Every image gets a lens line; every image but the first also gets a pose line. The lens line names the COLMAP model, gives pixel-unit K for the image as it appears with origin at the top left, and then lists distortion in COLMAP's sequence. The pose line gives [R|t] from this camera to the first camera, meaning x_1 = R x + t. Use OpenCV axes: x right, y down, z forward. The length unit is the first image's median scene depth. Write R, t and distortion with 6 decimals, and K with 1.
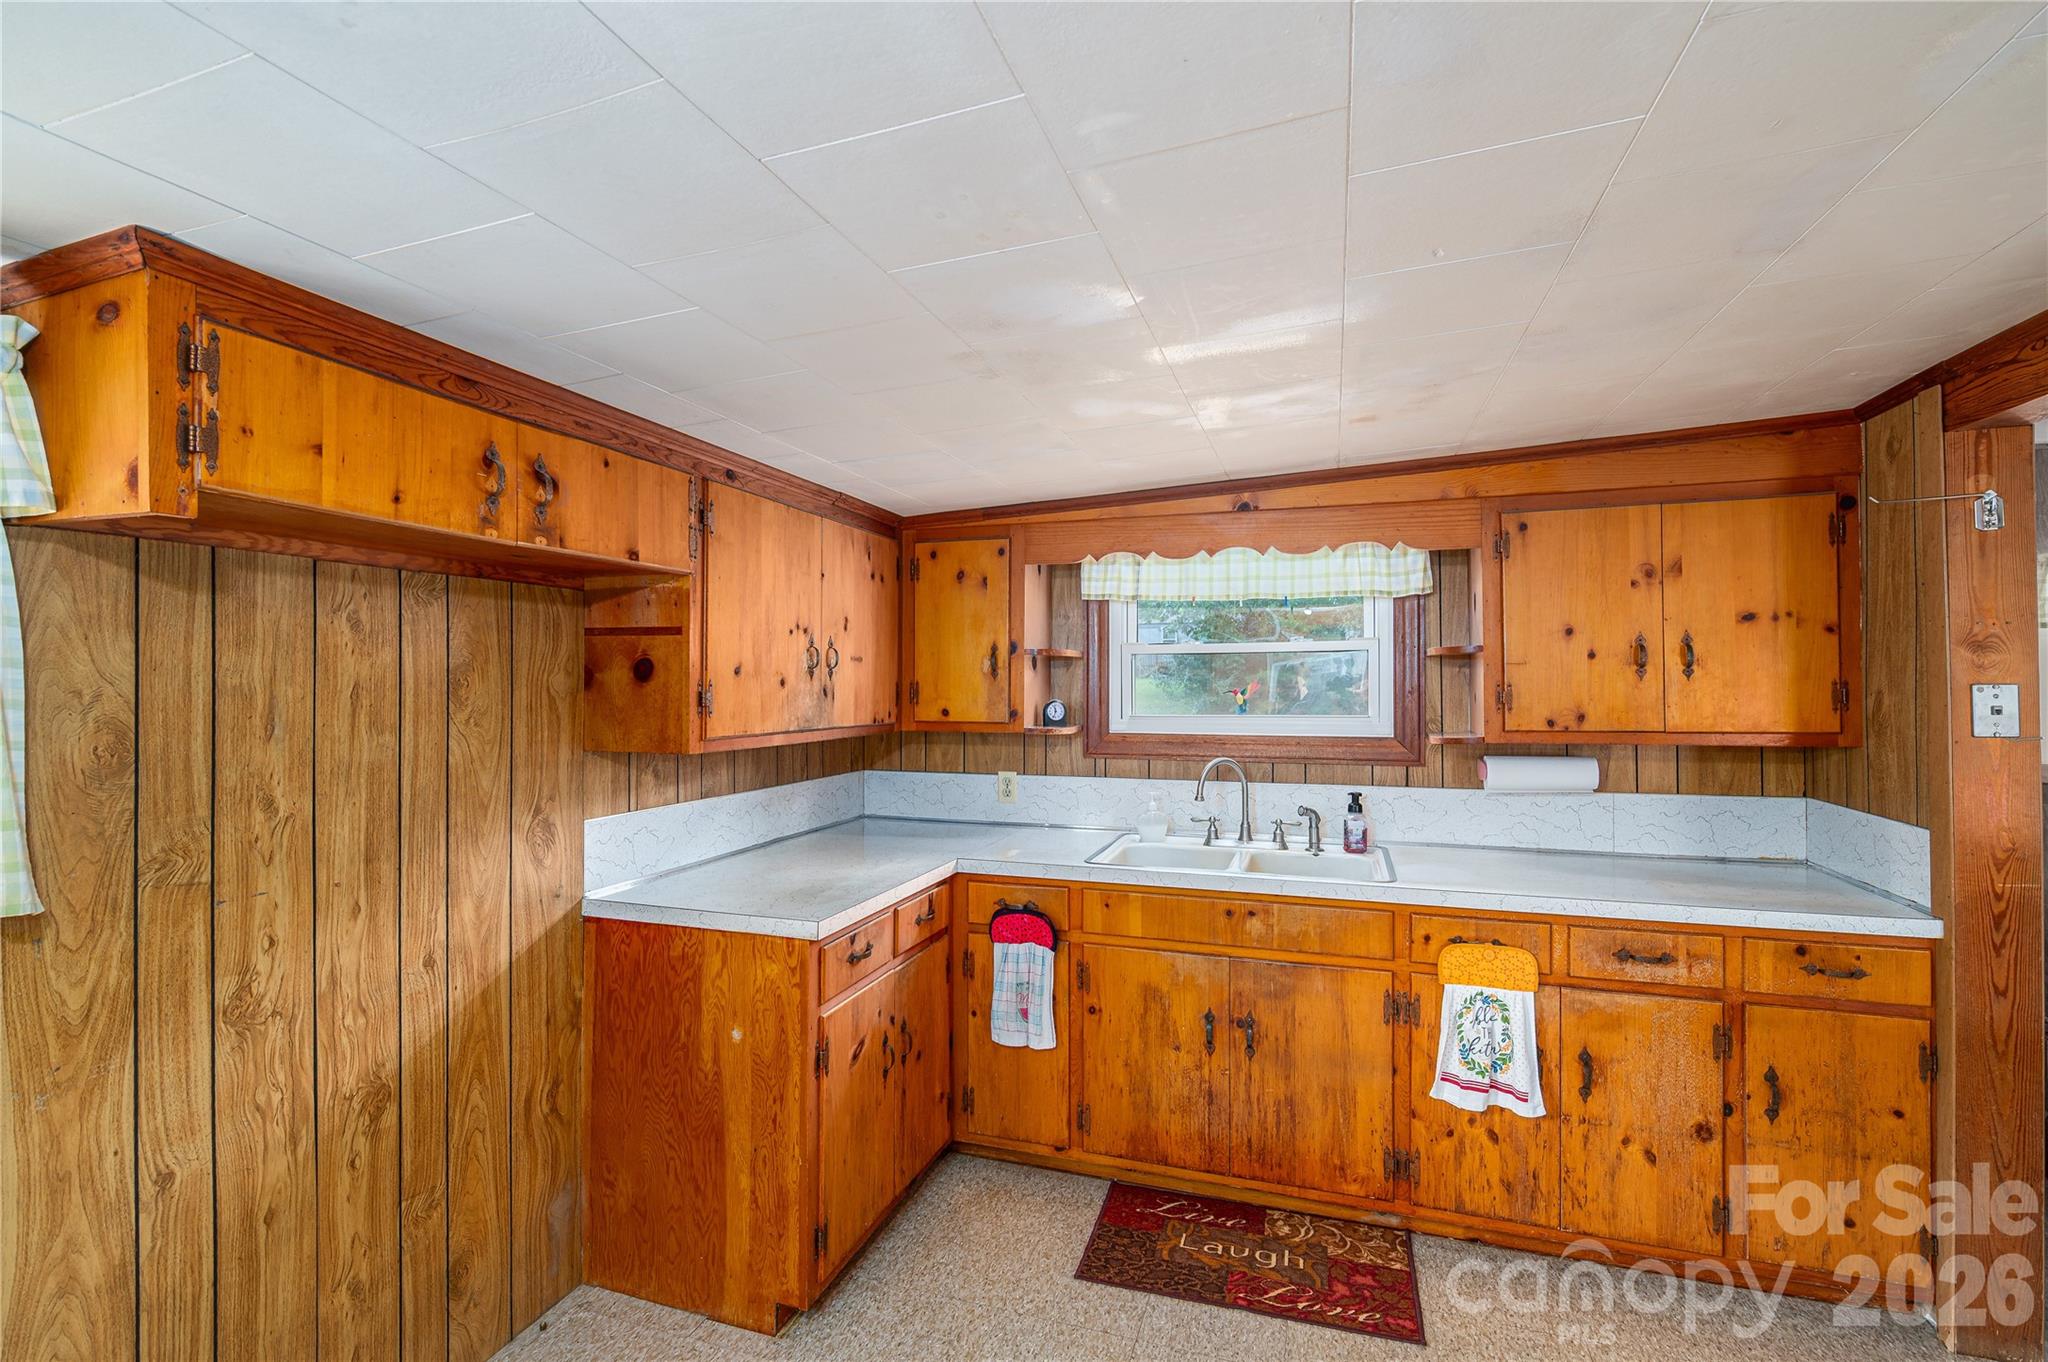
lens RADIAL K [[951.1, 0, 1011.8], [0, 951.1, 676.8], [0, 0, 1]] dist [0.000207, -0.000523]
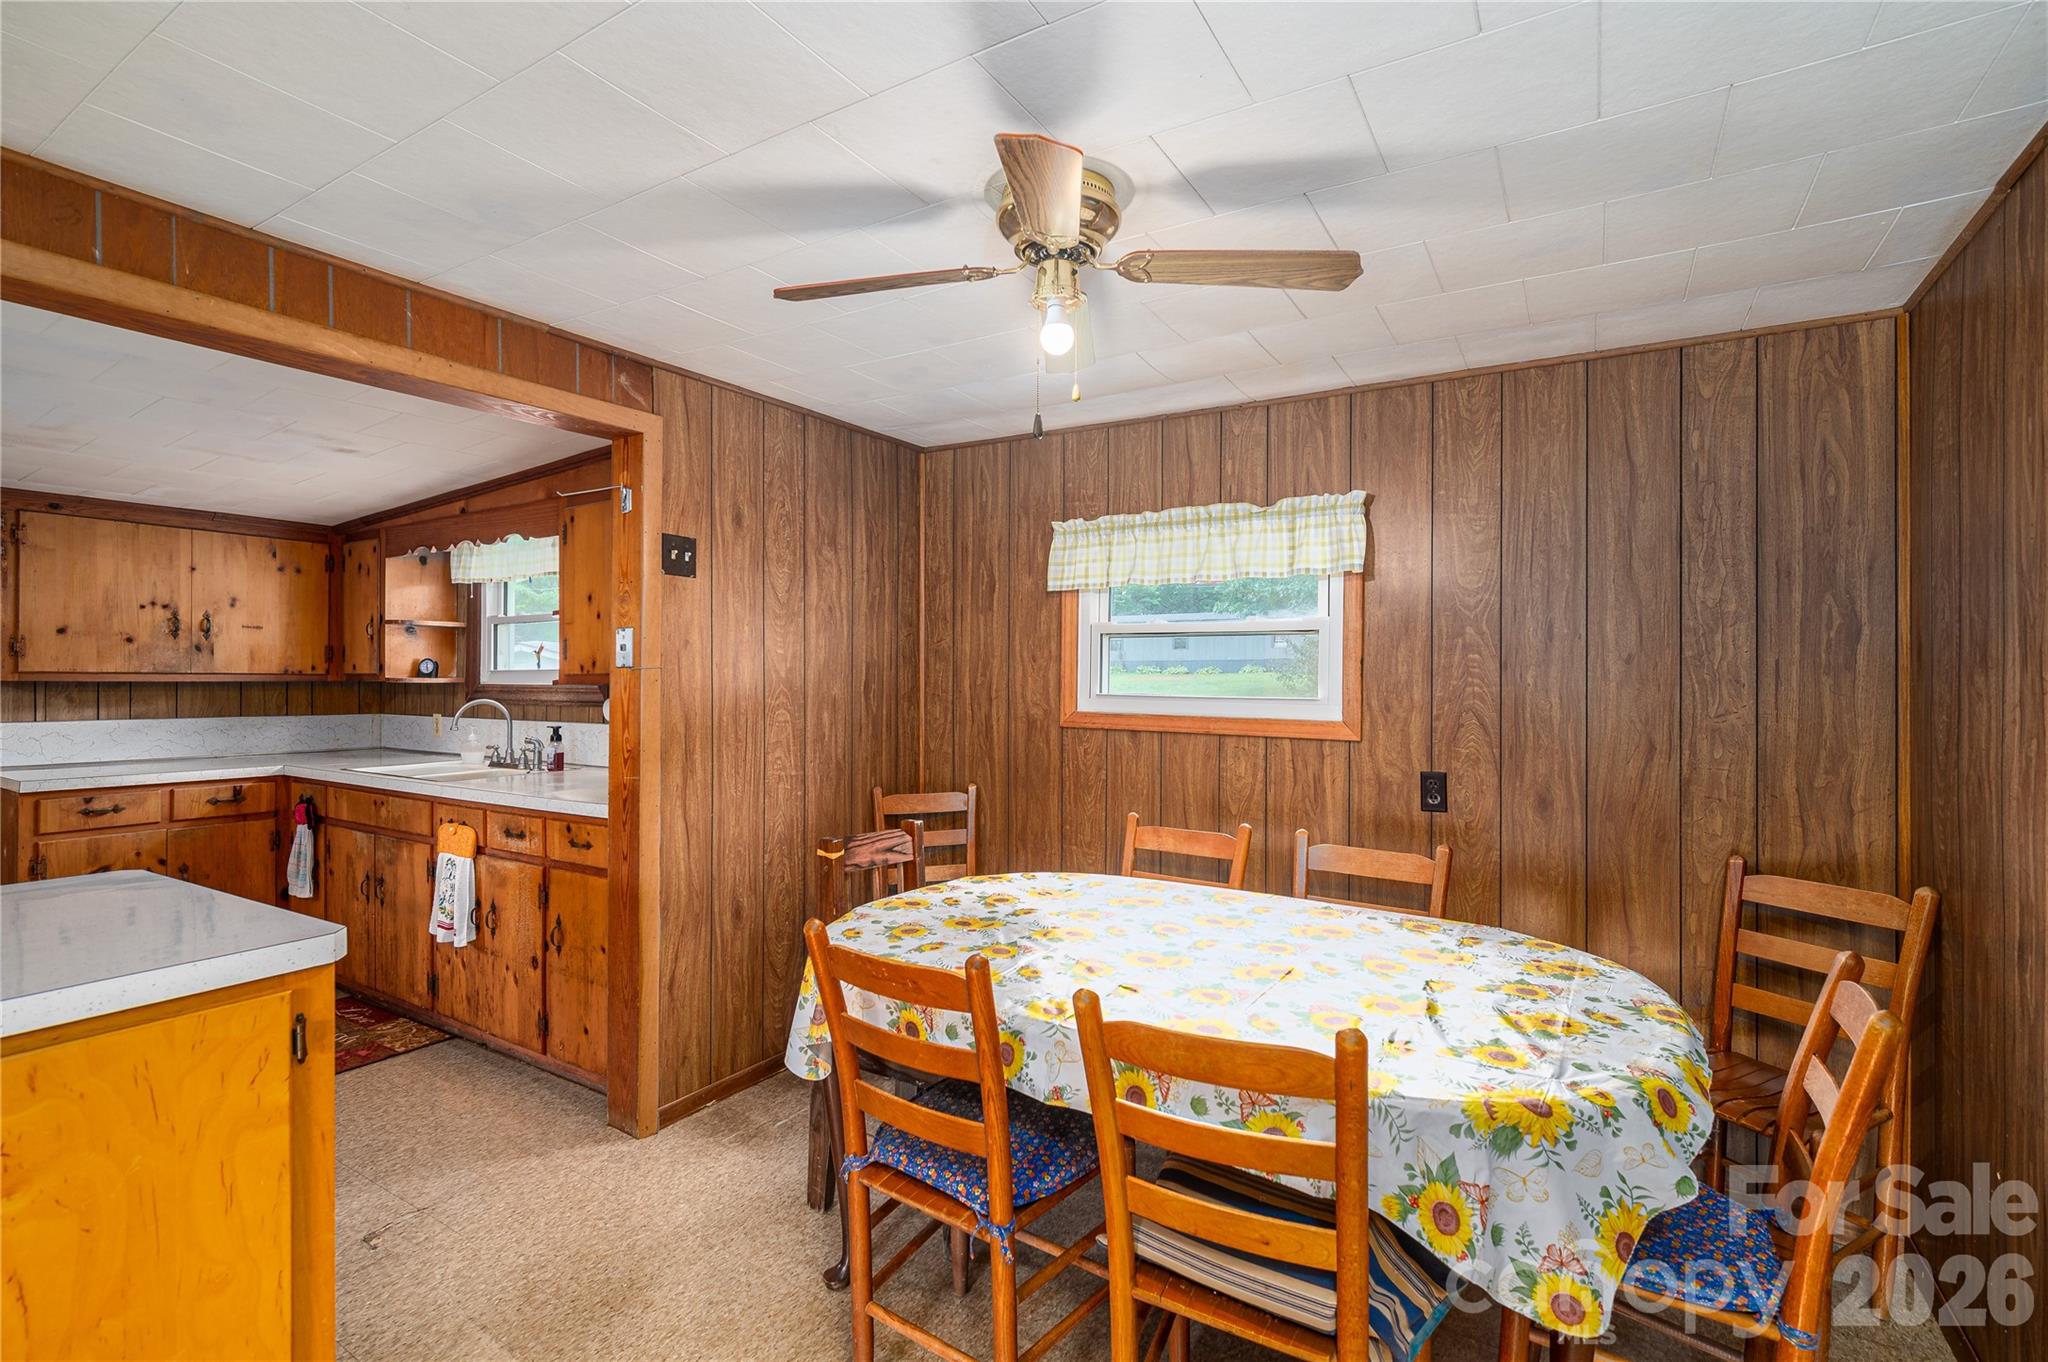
lens RADIAL K [[951.1, 0, 1011.8], [0, 951.1, 676.8], [0, 0, 1]] dist [0.000207, -0.000523]
pose [[0.969961, 0.003576, -0.243236, 1.759414], [-0.002906, 0.999991, 0.003113, 0.066008], [0.243245, -0.002312, 0.969962, -0.156047]]
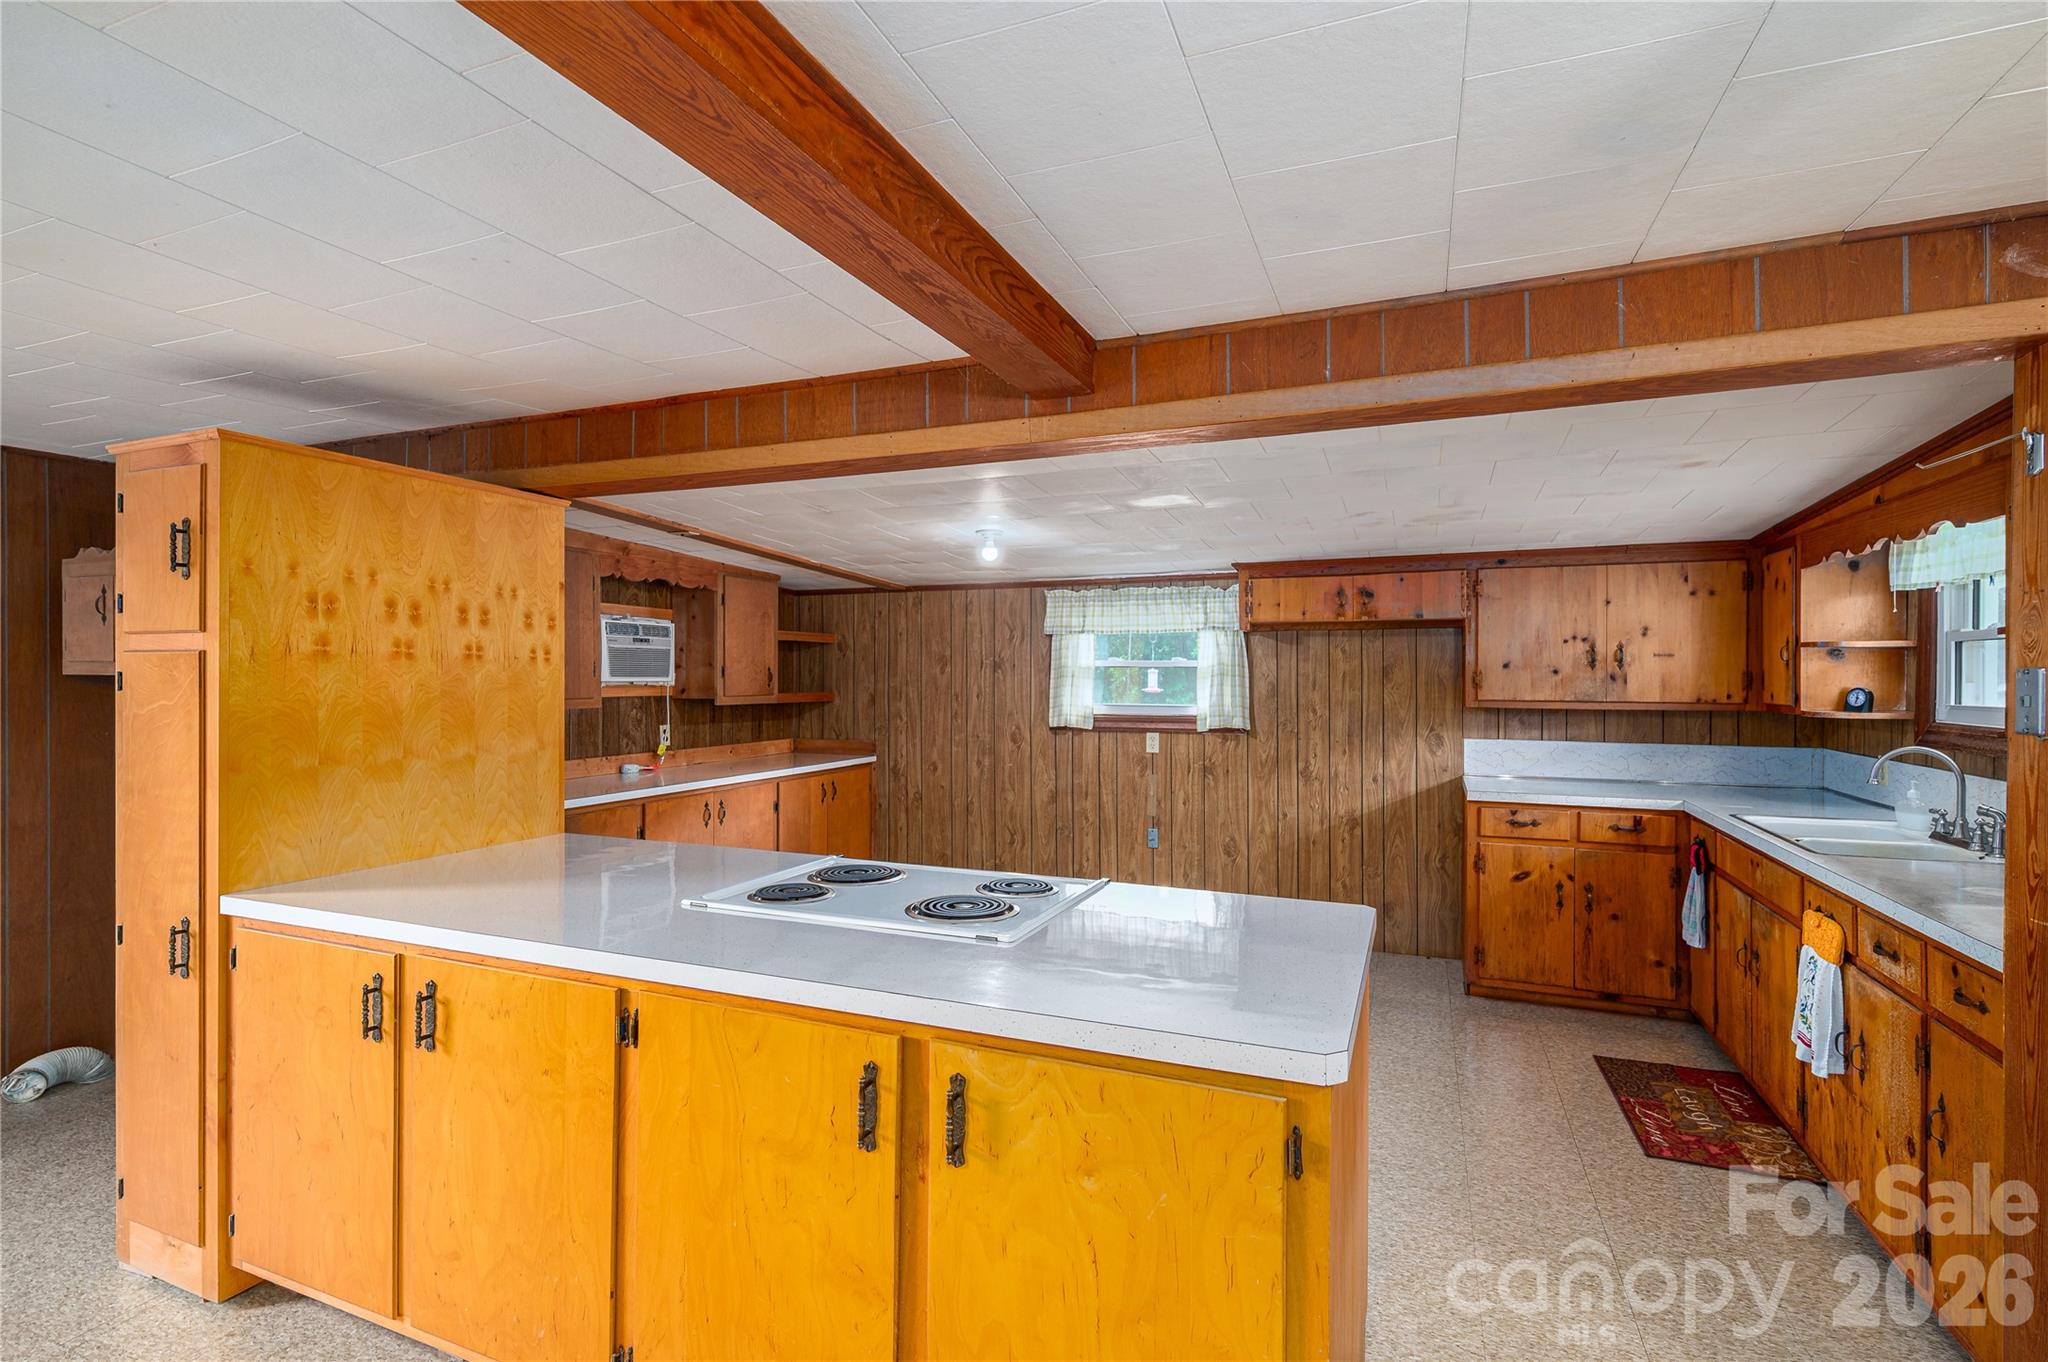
lens RADIAL K [[933.9, 0, 1024.0], [0, 933.9, 681.0], [0, 0, 1]] dist [0.003869, -0.000217]
pose [[-0.067537, 0.007180, -0.997691, 1.750045], [0.004104, 0.999968, 0.006919, 0.008376], [0.997708, -0.003627, -0.067564, 0.192919]]
